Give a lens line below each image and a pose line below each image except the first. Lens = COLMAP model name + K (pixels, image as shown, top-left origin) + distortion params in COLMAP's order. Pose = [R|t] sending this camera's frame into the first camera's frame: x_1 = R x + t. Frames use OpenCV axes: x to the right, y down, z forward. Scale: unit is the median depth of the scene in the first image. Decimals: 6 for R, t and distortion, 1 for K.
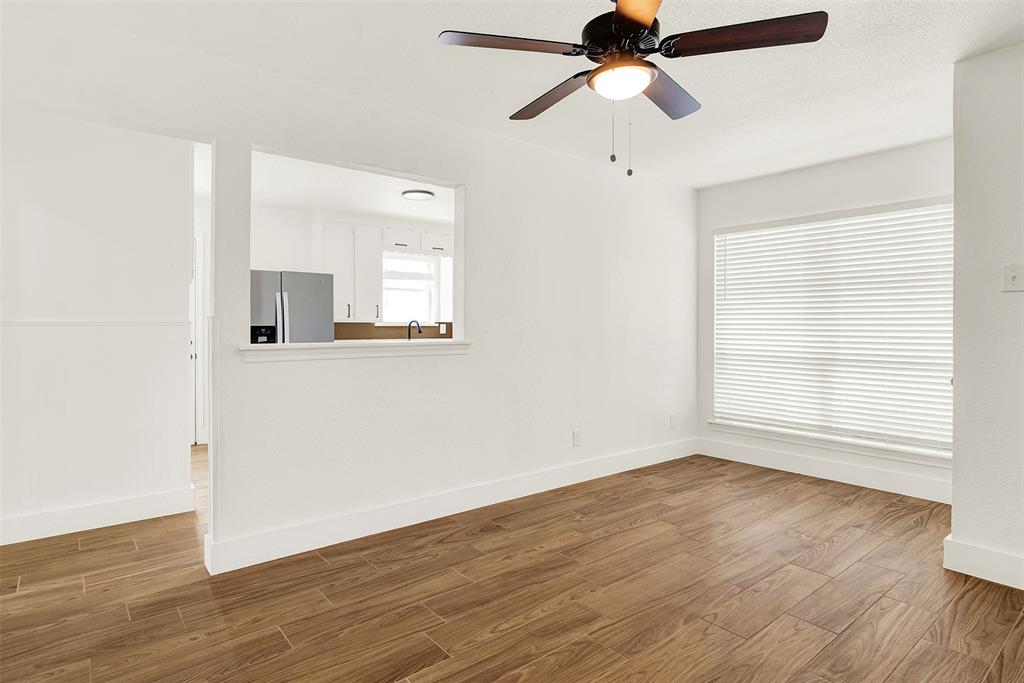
lens RADIAL K [[548.0, 0, 512.0], [0, 548.0, 341.5], [0, 0, 1]] dist [-0.000893, 0.000518]
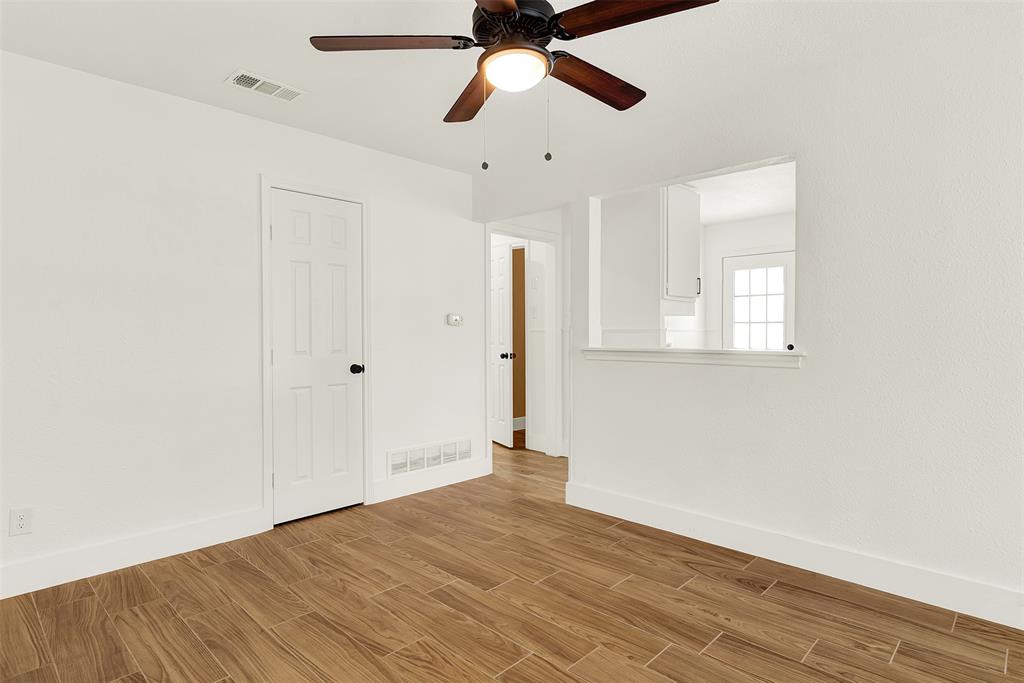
lens RADIAL K [[548.0, 0, 512.0], [0, 548.0, 341.5], [0, 0, 1]] dist [-0.000893, 0.000518]
pose [[0.119912, 0.018275, -0.992616, 0.844725], [-0.024898, 0.999571, 0.015396, -0.019335], [0.992472, 0.022868, 0.120316, 0.655905]]
